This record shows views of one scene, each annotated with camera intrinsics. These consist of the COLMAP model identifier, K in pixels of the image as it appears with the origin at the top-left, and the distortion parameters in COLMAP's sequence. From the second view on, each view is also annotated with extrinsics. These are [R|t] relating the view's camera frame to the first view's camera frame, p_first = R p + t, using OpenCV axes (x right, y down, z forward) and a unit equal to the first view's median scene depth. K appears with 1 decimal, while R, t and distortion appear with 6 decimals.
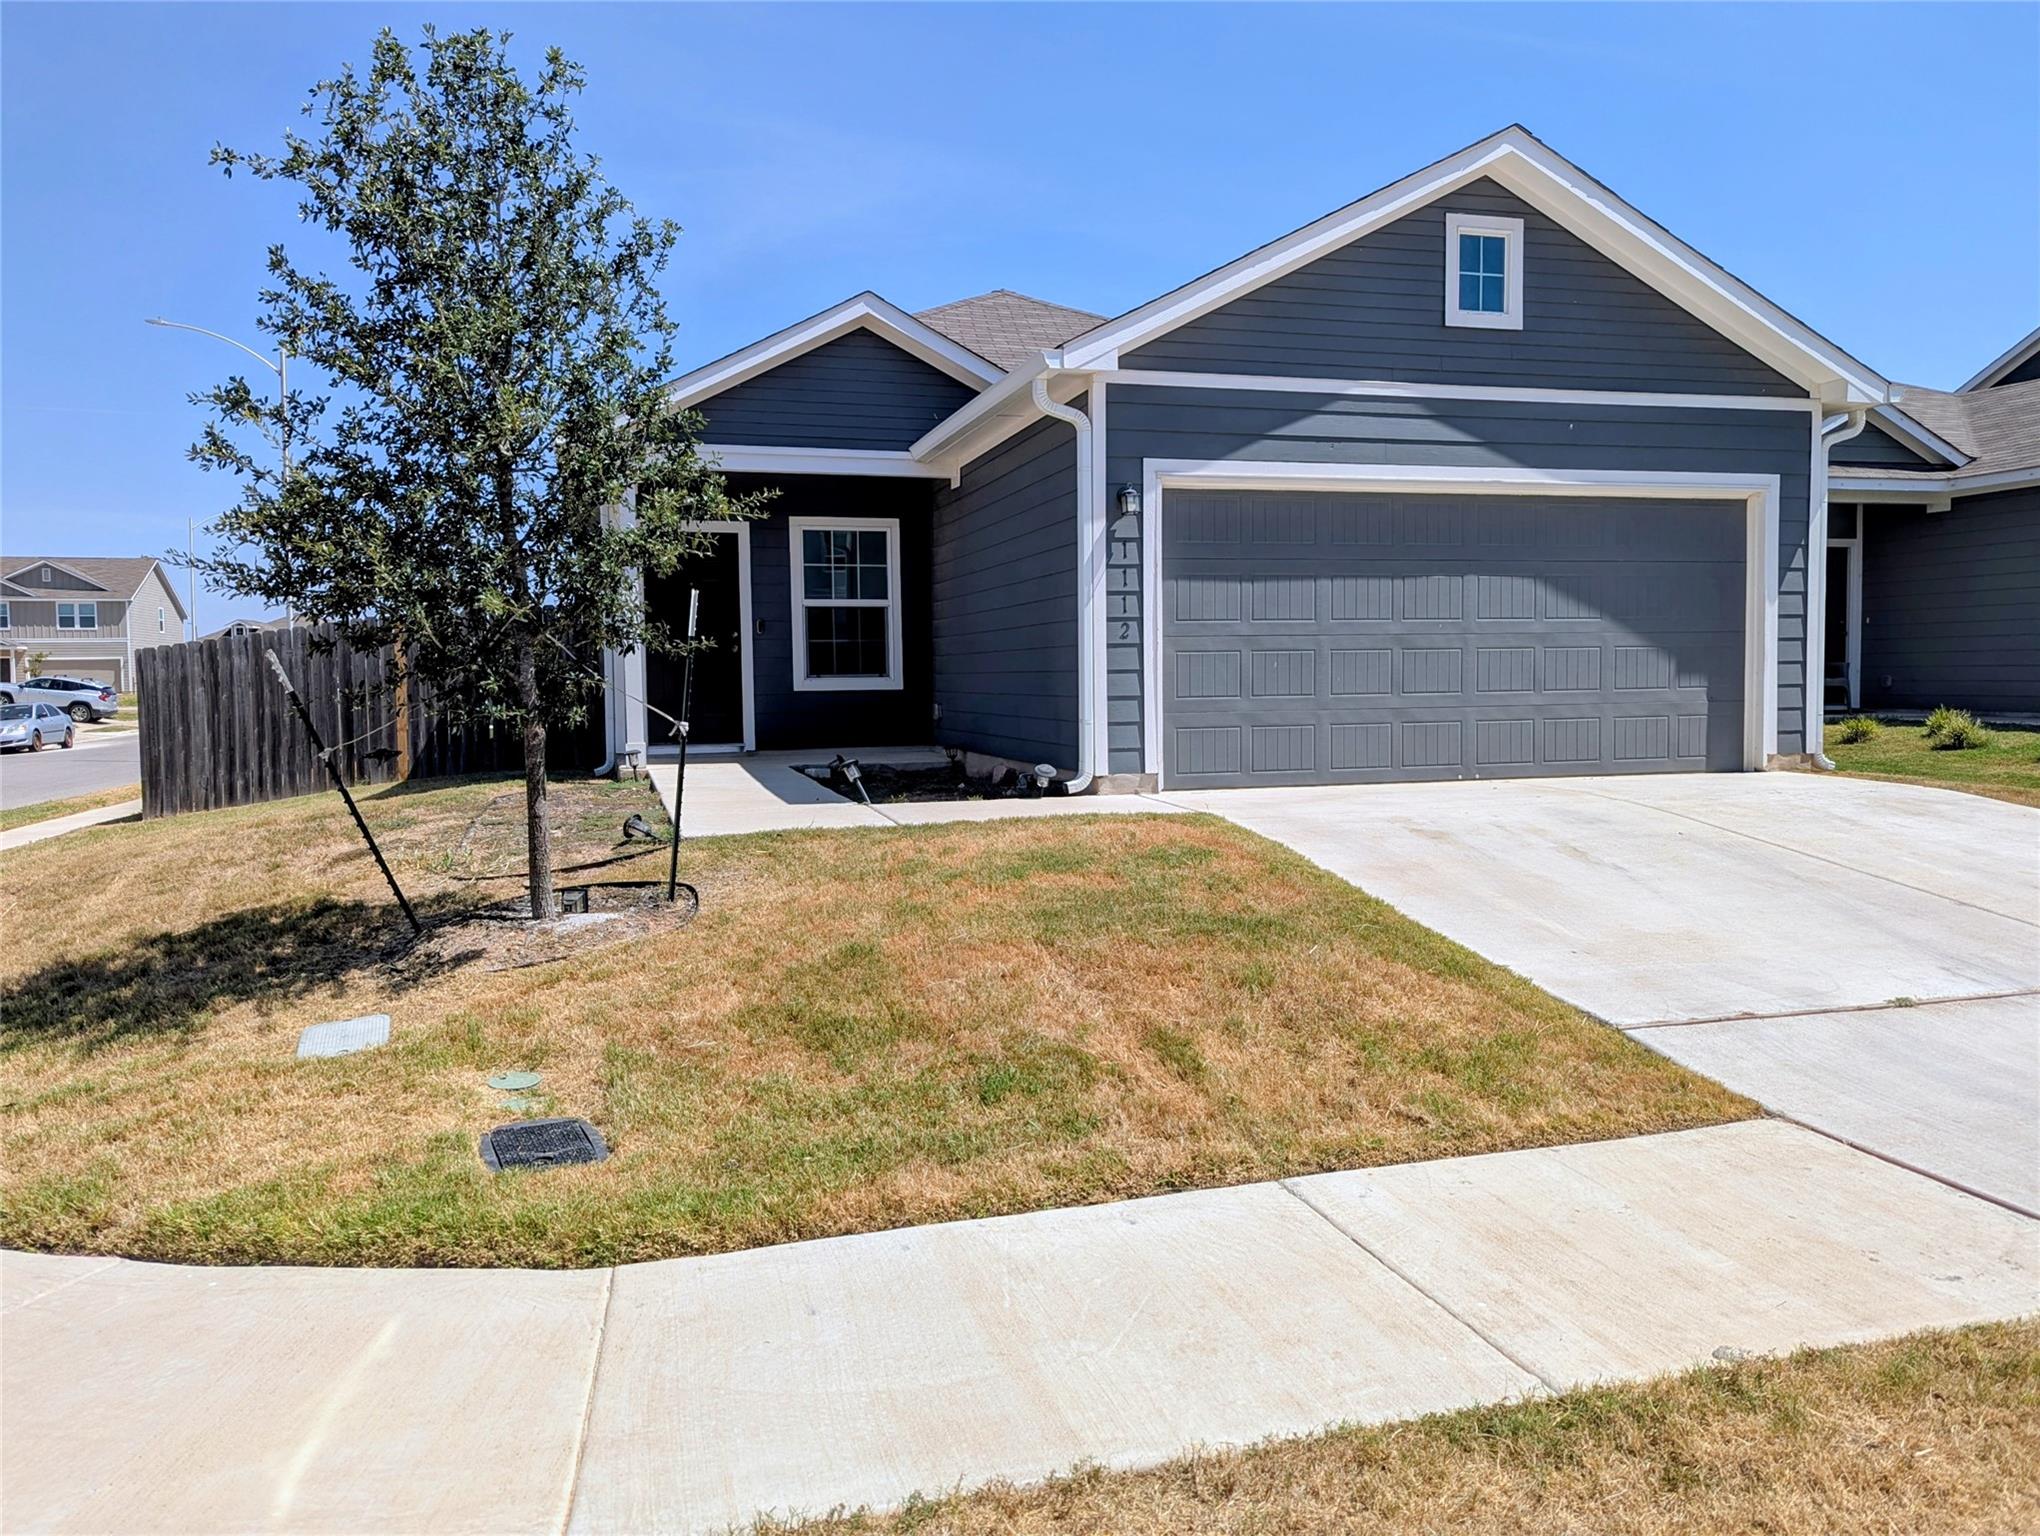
lens RADIAL K [[1442.8, 0, 1020.1], [0, 1442.8, 750.0], [0, 0, 1]] dist [-0.000898, 0.001109]
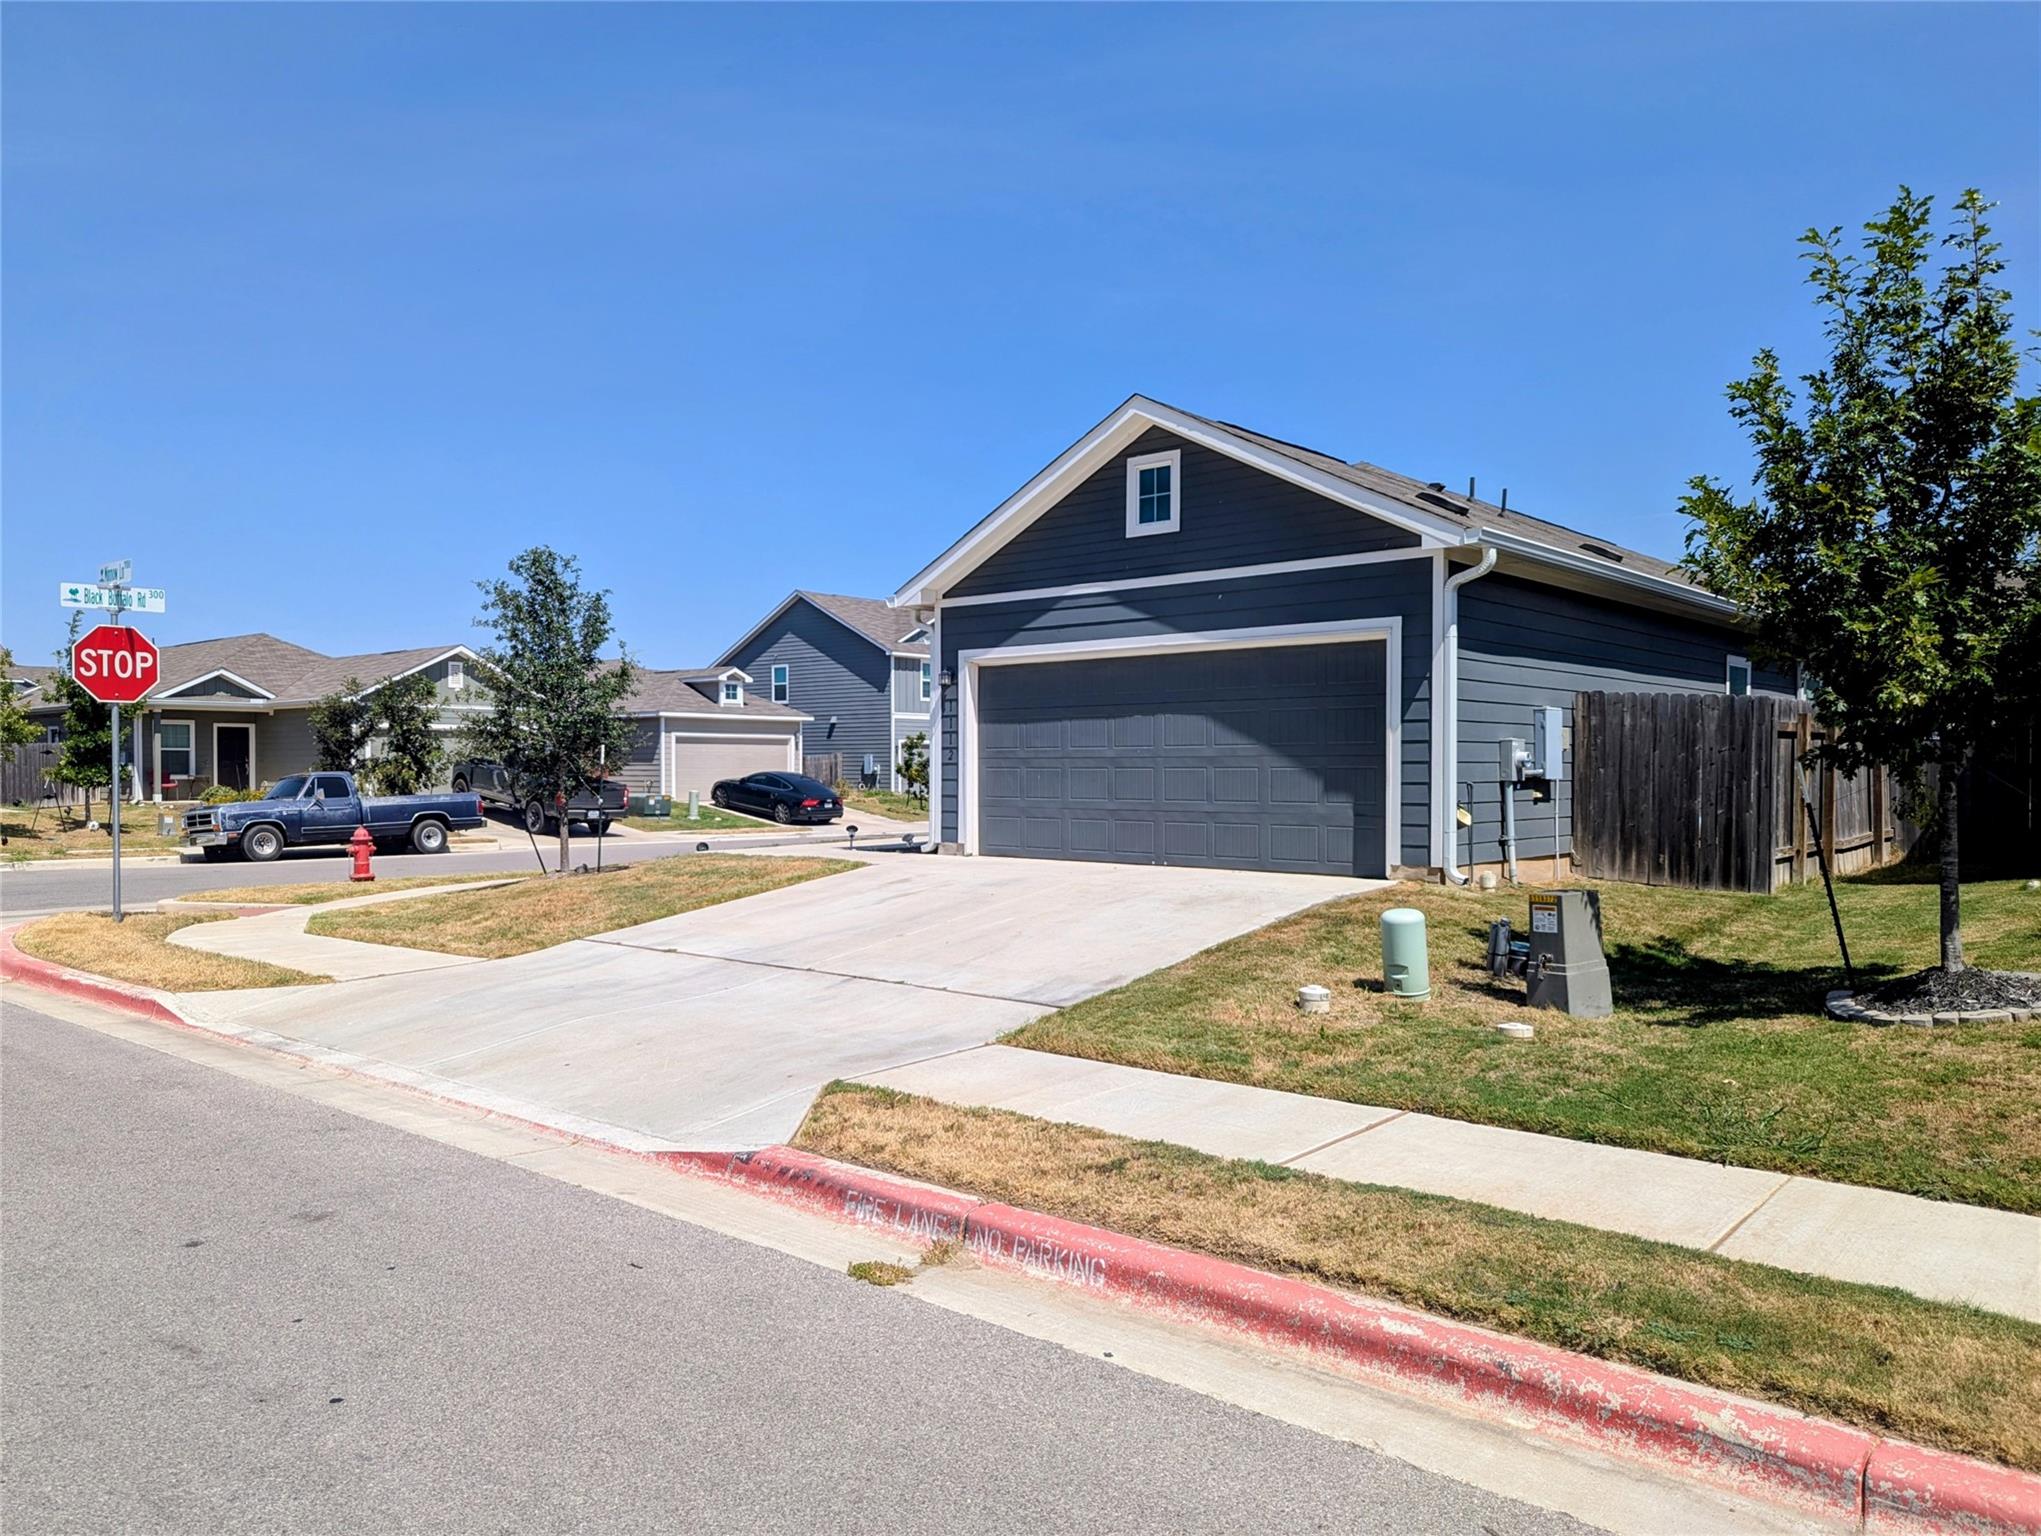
lens RADIAL K [[1451.3, 0, 1019.7], [0, 1451.3, 774.7], [0, 0, 1]] dist [-0.000243, -0.000021]
pose [[0.560601, 0.015839, -0.827935, 1.387500], [-0.051675, 0.998538, -0.015886, -0.036550], [0.826472, 0.051689, 0.560600, 0.135248]]
